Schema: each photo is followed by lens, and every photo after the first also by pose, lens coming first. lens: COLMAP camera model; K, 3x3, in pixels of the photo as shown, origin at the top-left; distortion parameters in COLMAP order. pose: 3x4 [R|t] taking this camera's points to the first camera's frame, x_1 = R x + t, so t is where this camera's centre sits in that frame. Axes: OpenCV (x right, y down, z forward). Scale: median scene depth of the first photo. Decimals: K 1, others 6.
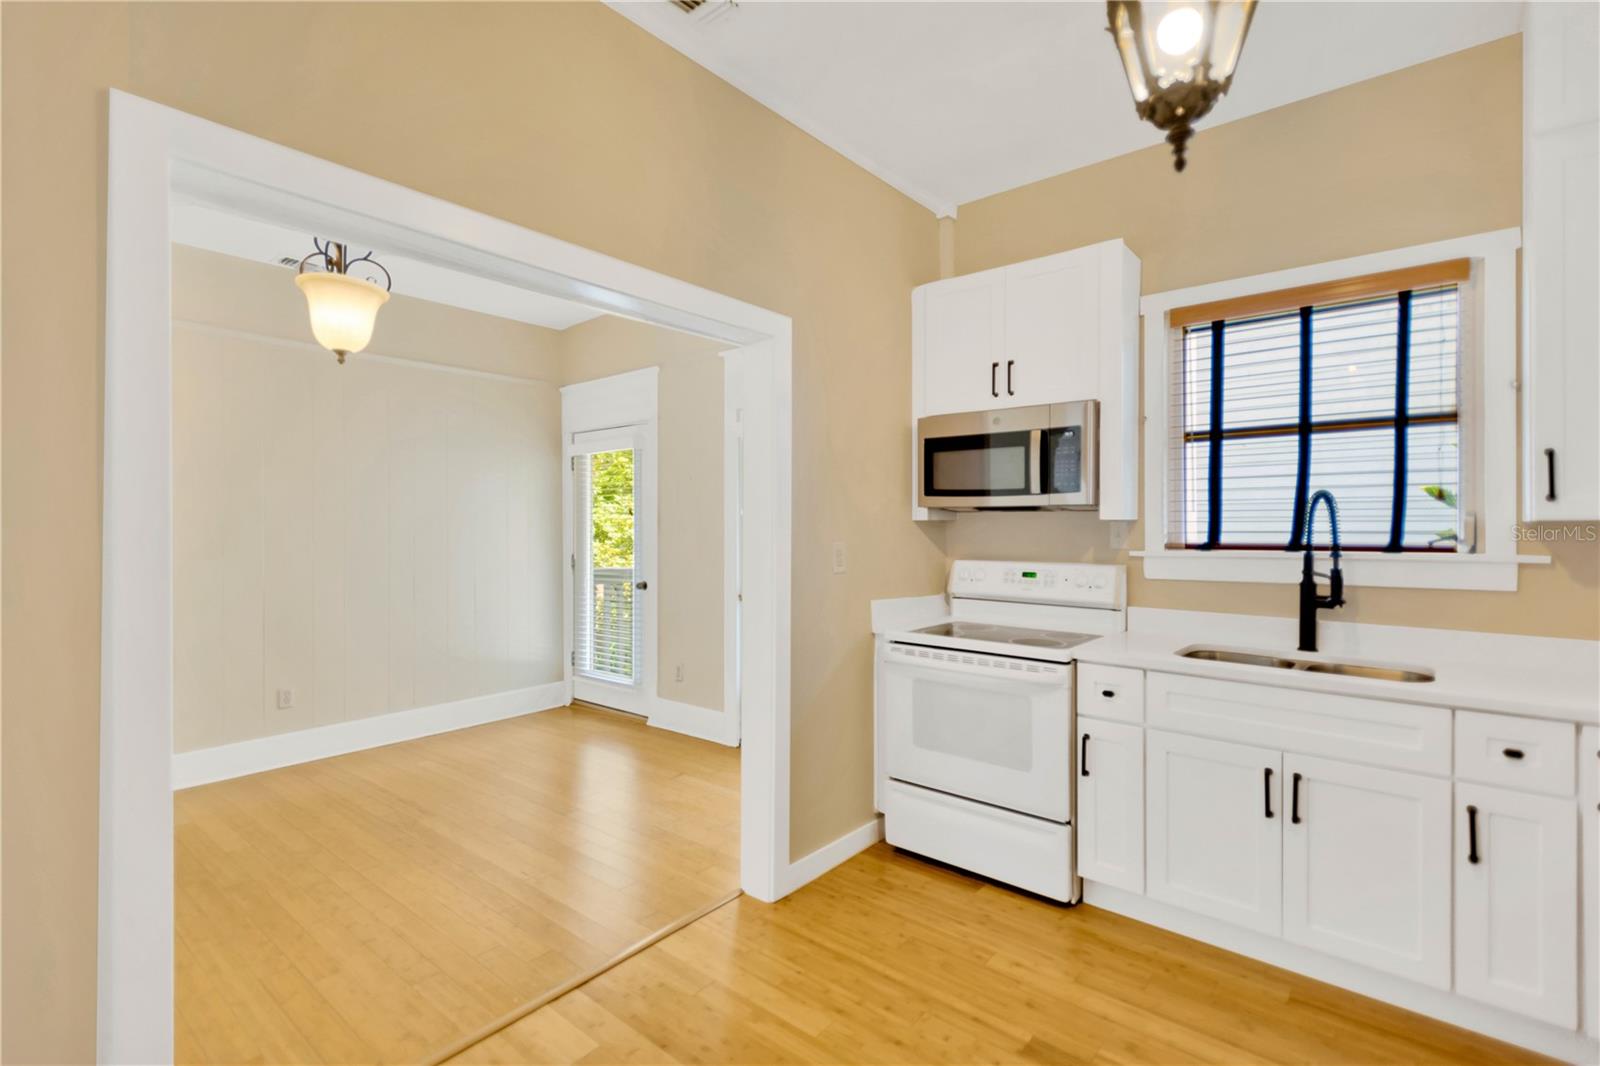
lens RADIAL K [[744.0, 0, 796.2], [0, 744.0, 527.1], [0, 0, 1]] dist [0.012314, 0.000092]
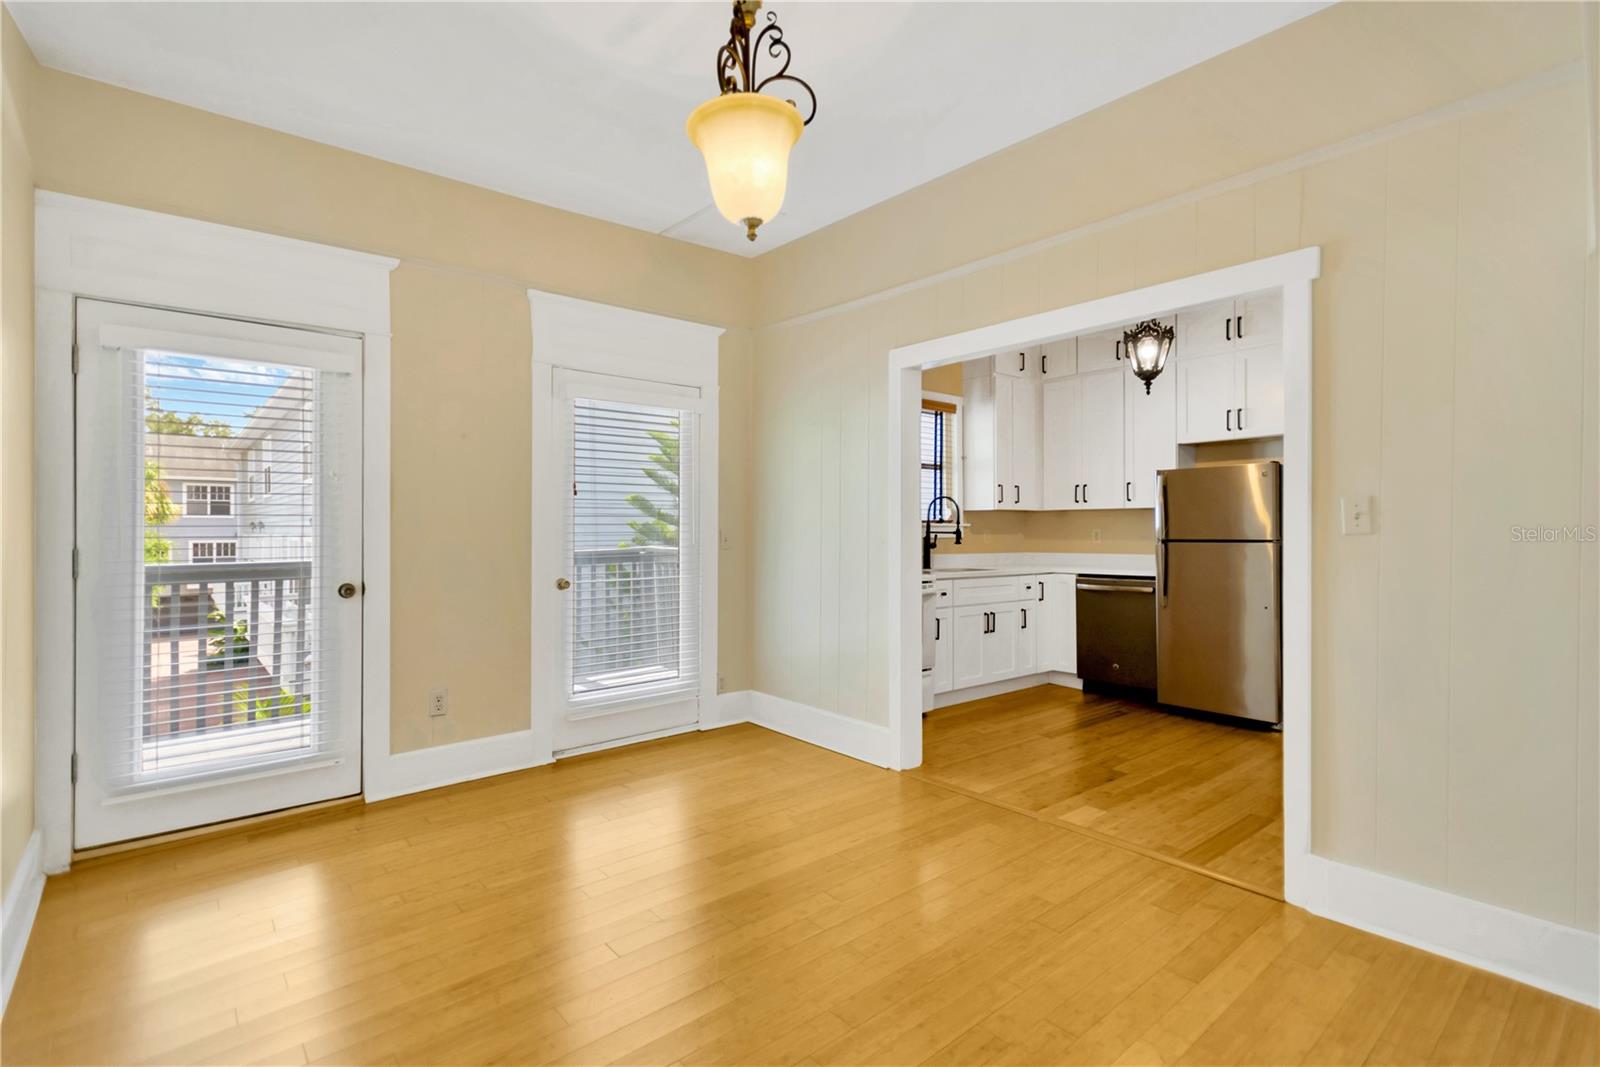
lens RADIAL K [[744.0, 0, 797.0], [0, 744.0, 534.2], [0, 0, 1]] dist [0.012314, 0.000092]
pose [[0.173126, 0.003443, 0.984894, -1.609482], [0.004020, 0.999983, -0.004202, 0.077902], [-0.984892, 0.004687, 0.173109, 1.079647]]
